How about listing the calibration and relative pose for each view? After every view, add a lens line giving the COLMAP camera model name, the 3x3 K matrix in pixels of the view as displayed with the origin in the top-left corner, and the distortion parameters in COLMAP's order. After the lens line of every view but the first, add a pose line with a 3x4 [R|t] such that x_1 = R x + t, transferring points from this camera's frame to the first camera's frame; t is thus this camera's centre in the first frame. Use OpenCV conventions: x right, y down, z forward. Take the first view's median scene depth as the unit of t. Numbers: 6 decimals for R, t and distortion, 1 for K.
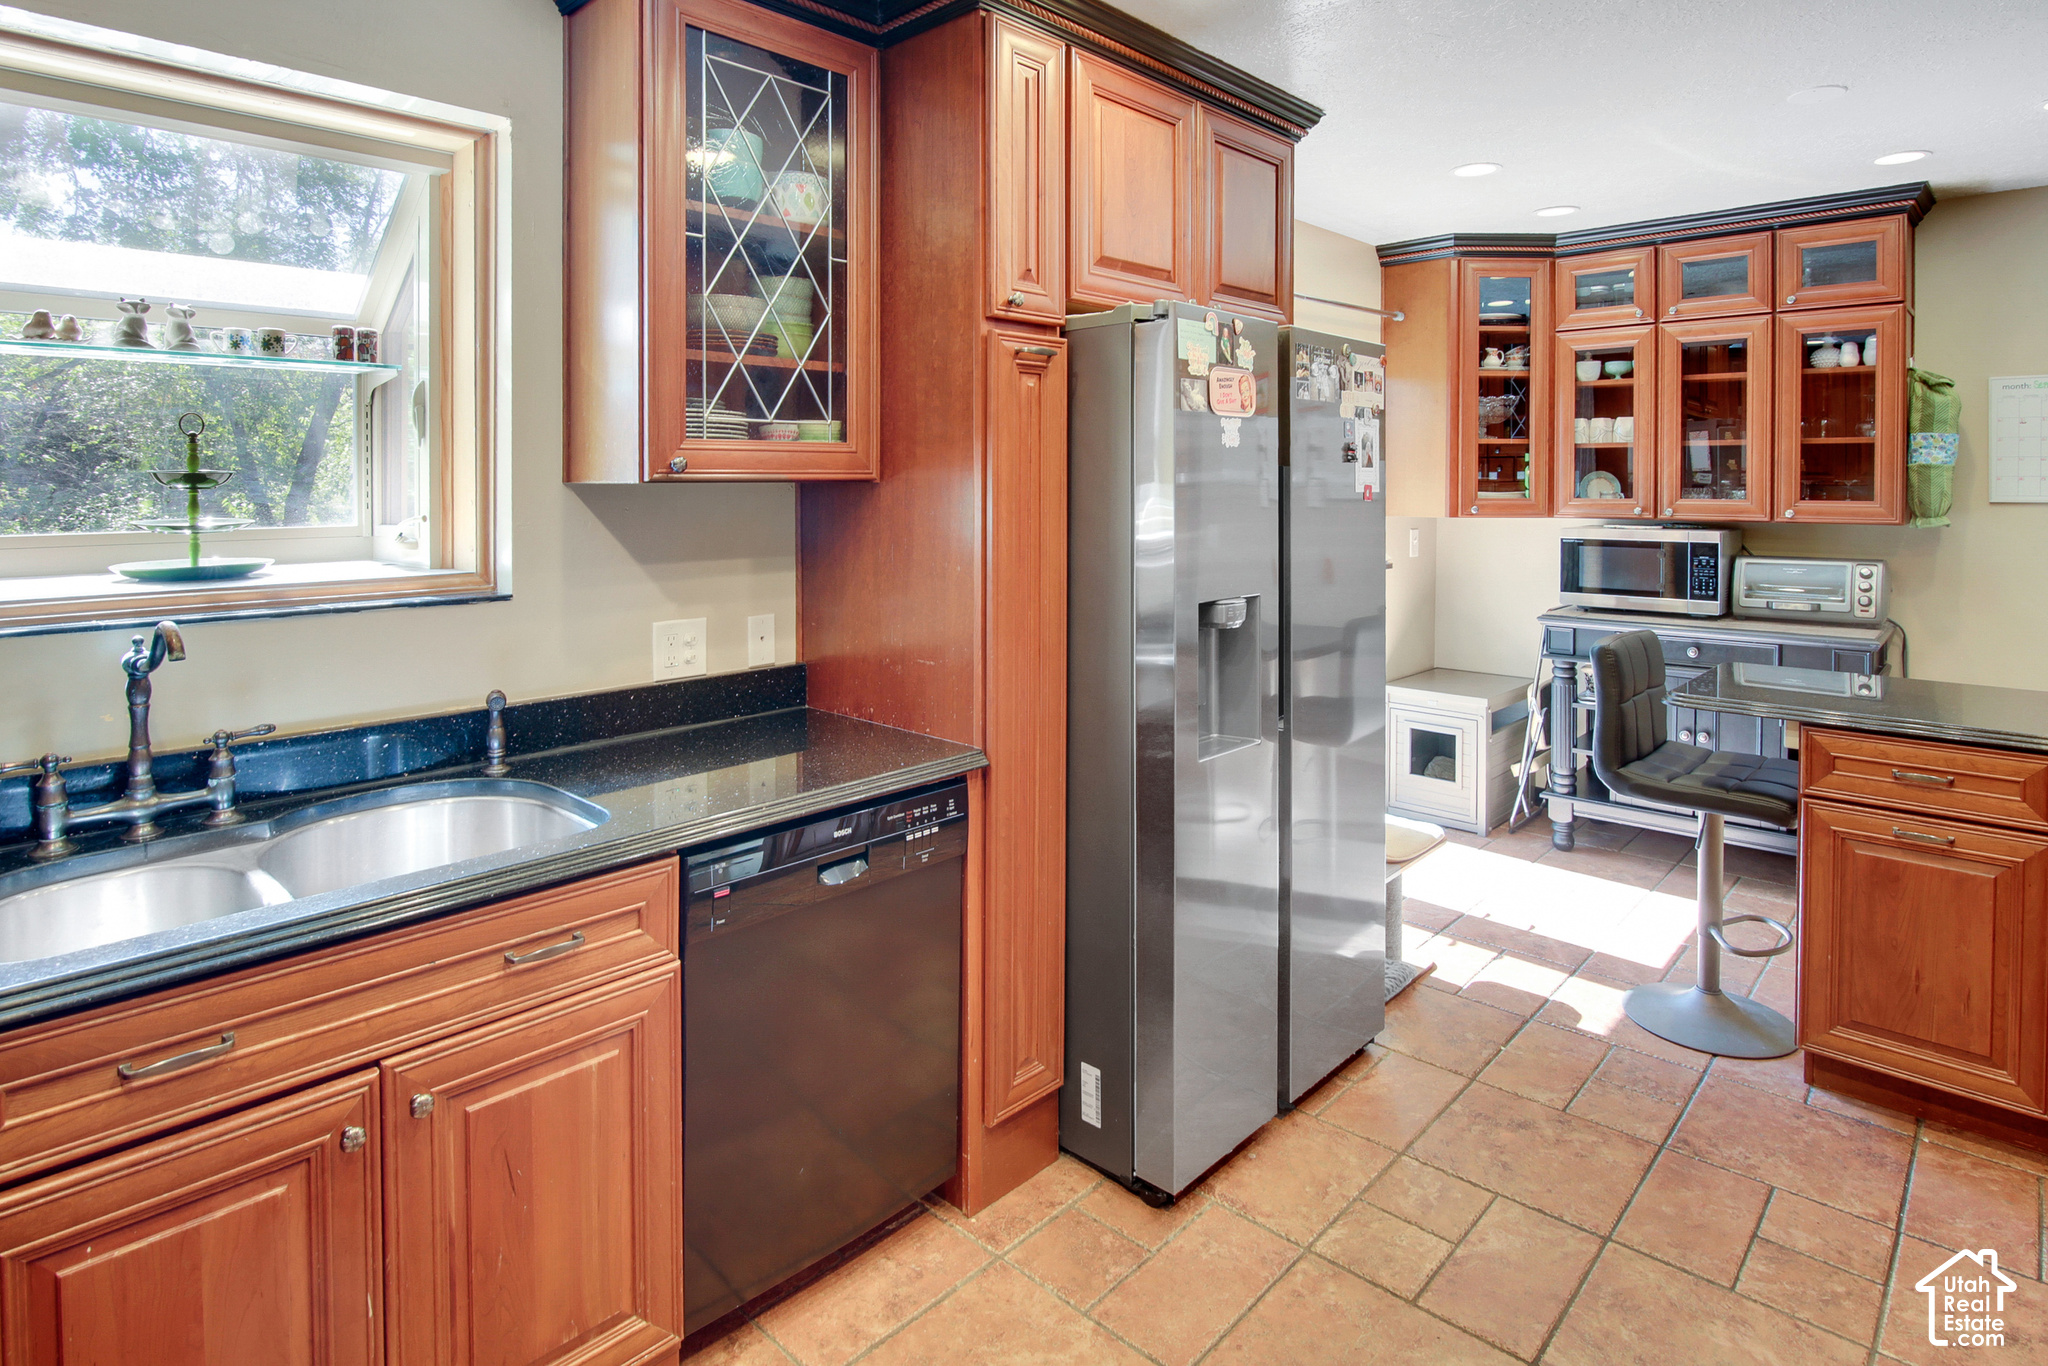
lens RADIAL K [[1126.6, 0, 1017.0], [0, 1126.6, 507.6], [0, 0, 1]] dist [-0.003727, -0.000708]
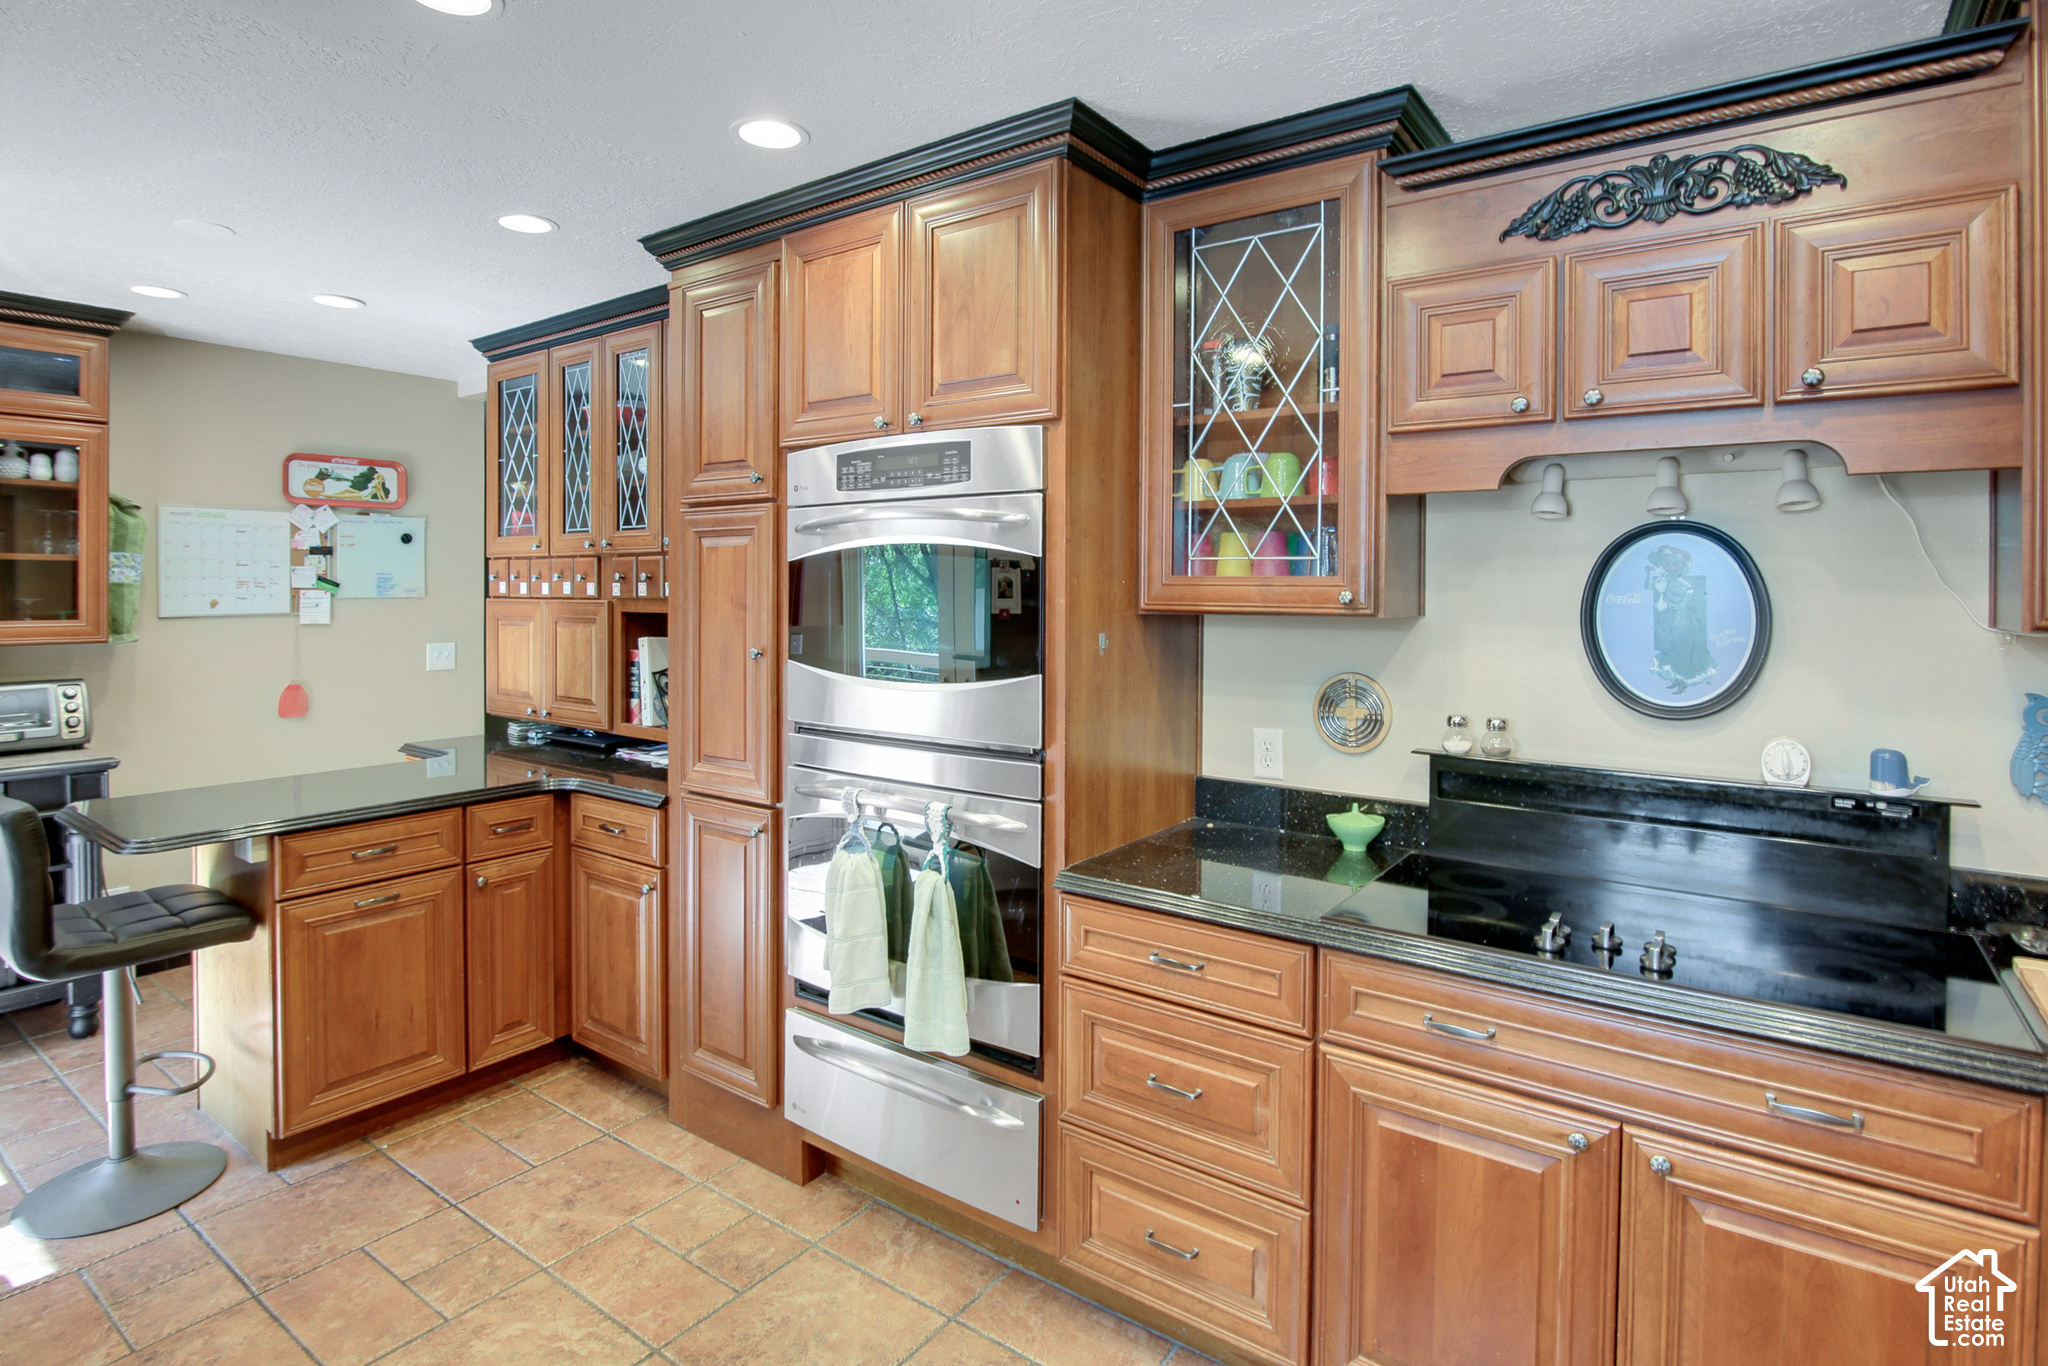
lens RADIAL K [[1044.1, 0, 1041.0], [0, 1044.1, 613.5], [0, 0, 1]] dist [-0.005220, -0.002079]
pose [[-0.130381, -0.026993, 0.991096, -0.336624], [0.019470, 0.999367, 0.029779, -0.029448], [-0.991273, 0.023179, -0.129773, 0.375240]]
